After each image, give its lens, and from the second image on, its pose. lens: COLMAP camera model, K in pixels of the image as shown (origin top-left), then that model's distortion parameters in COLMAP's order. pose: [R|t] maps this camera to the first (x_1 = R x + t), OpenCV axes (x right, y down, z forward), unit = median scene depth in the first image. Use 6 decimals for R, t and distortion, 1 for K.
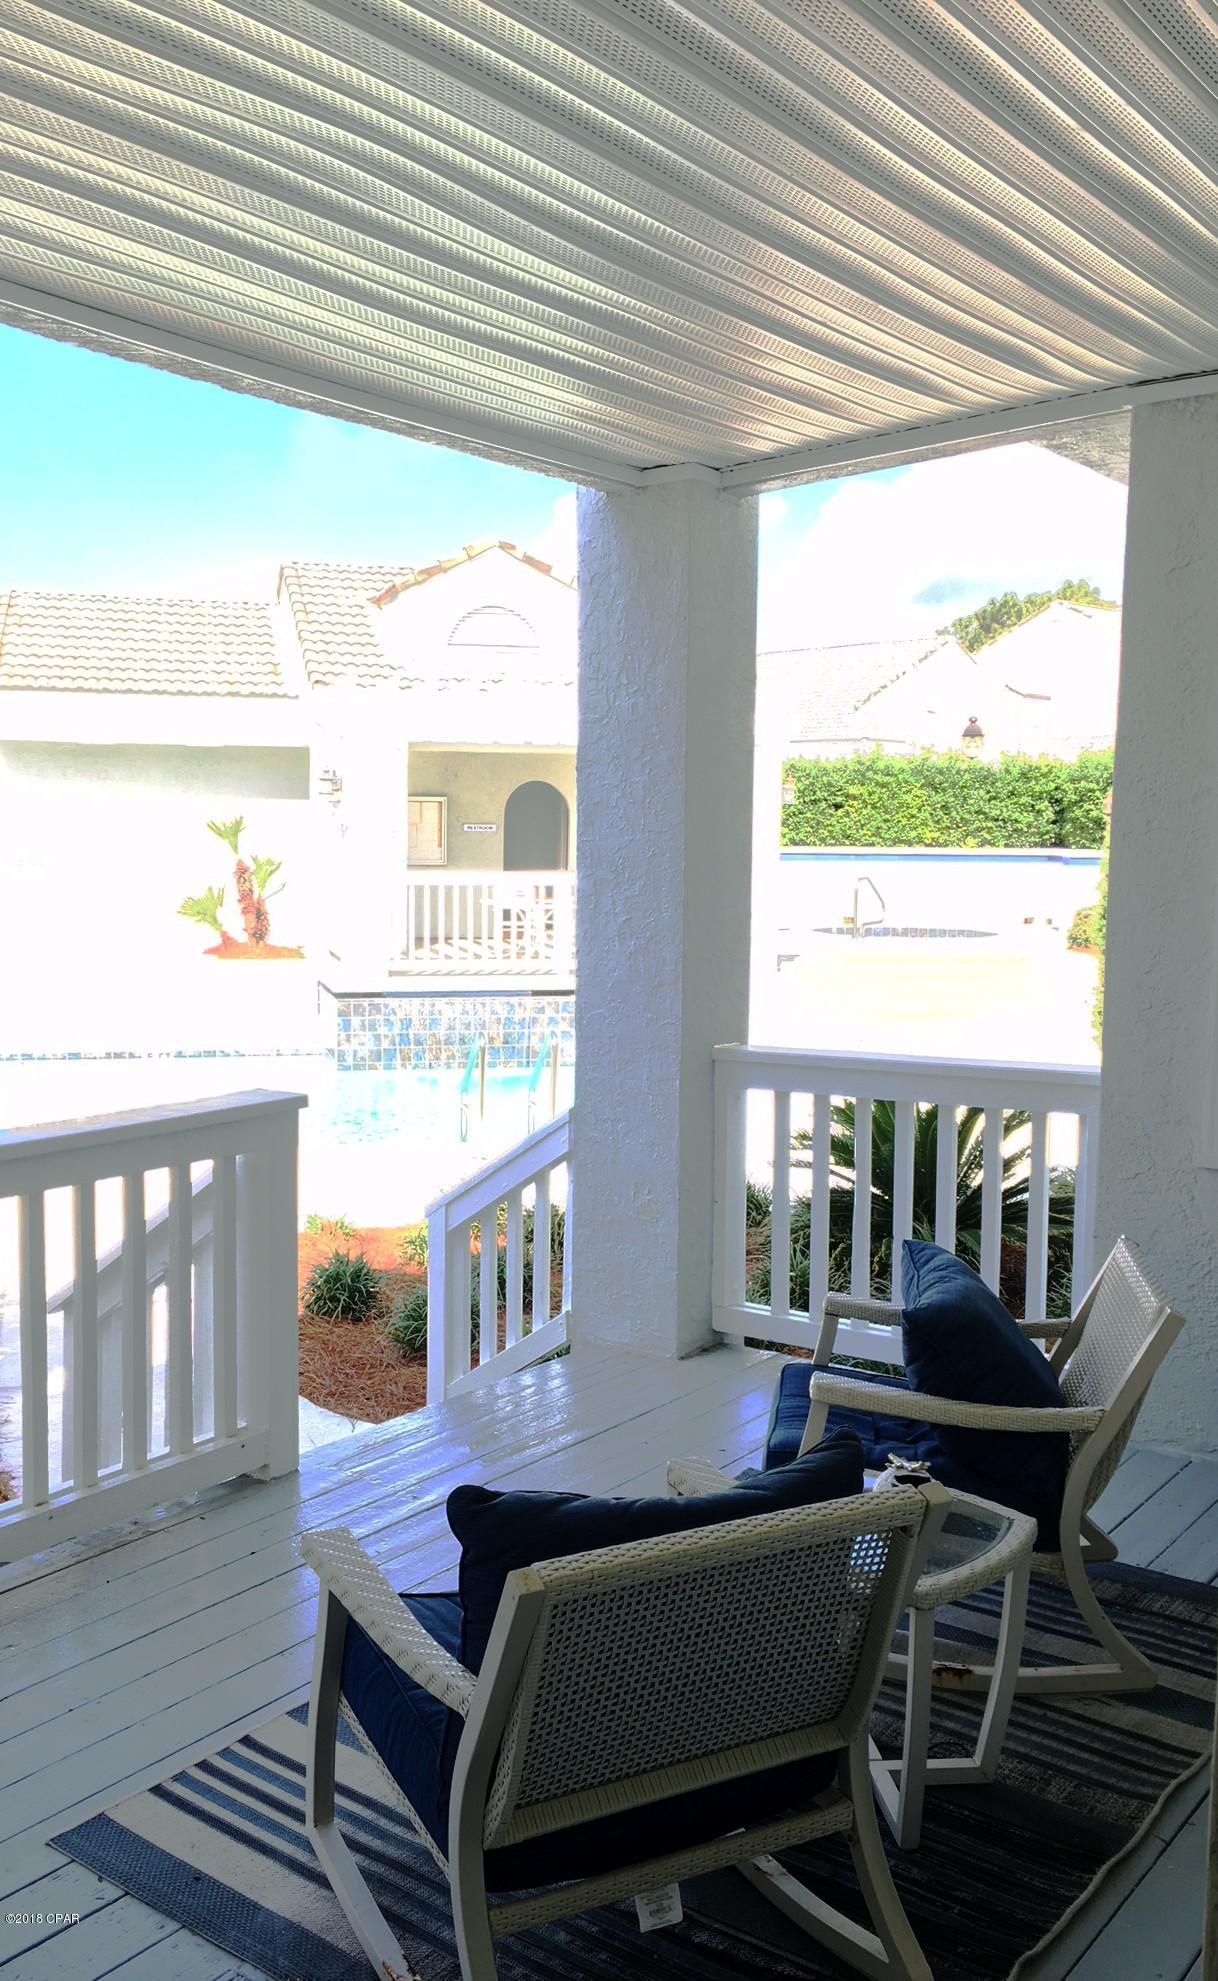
lens RADIAL K [[1745.5, 0, 607.7], [0, 1745.5, 989.9], [0, 0, 1]] dist [0.044216, 0.008104]
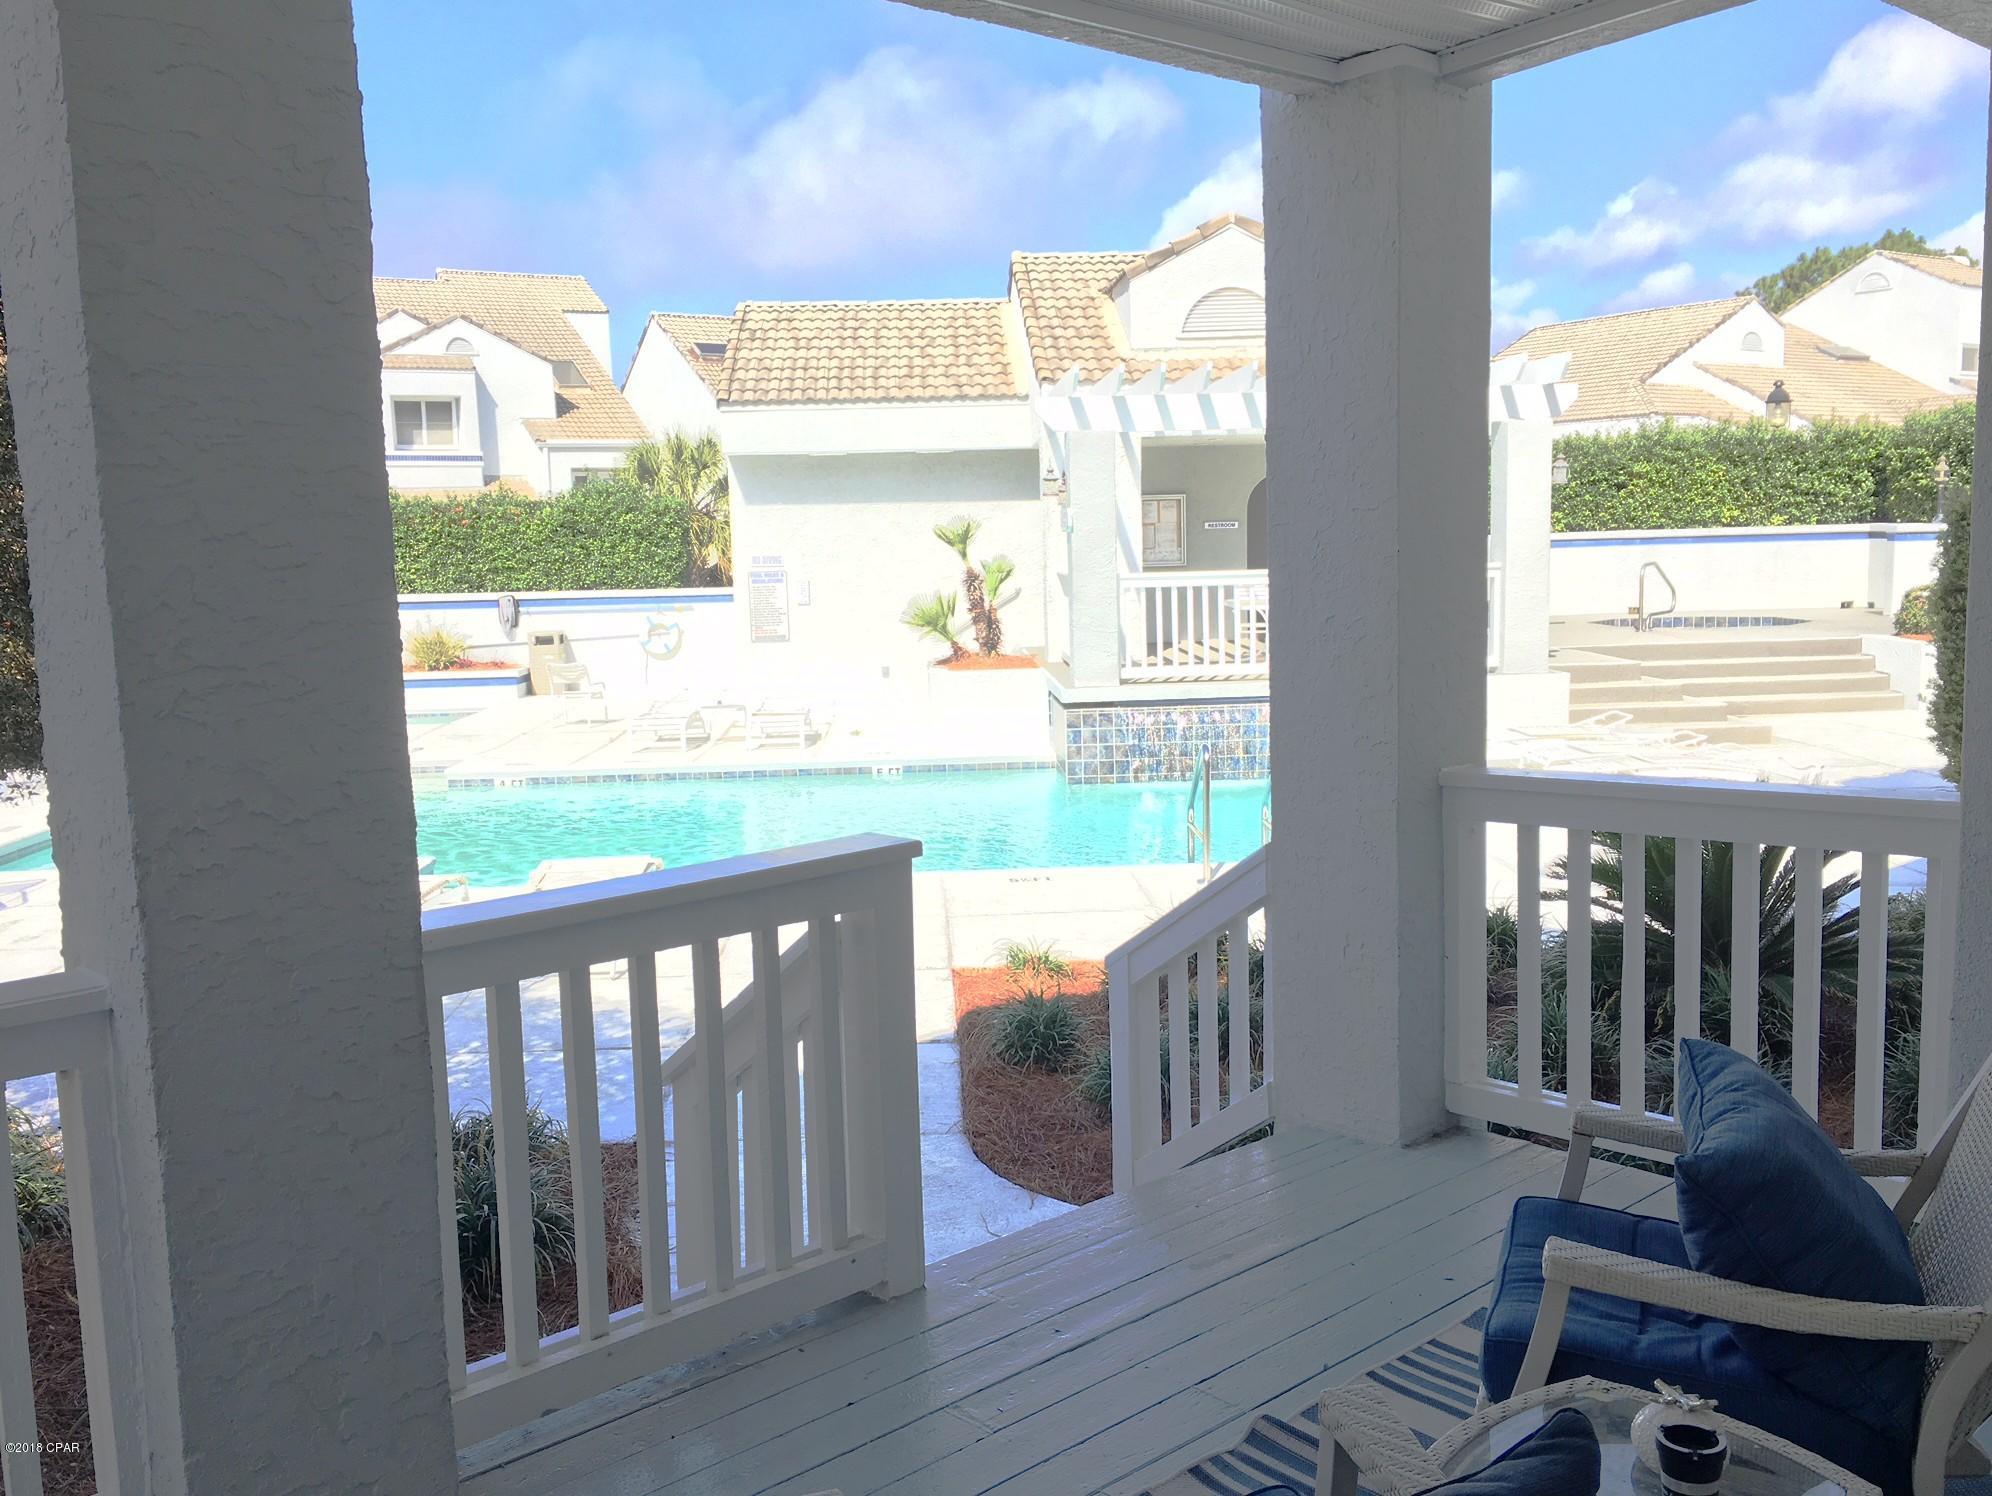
lens RADIAL K [[1732.0, 0, 1034.4], [0, 1732.0, 741.3], [0, 0, 1]] dist [0.055534, -0.049560]
pose [[0.980321, -0.015181, -0.196825, 0.022375], [0.020699, 0.999447, 0.026006, -0.003934], [0.196321, -0.029569, 0.980094, 0.105233]]
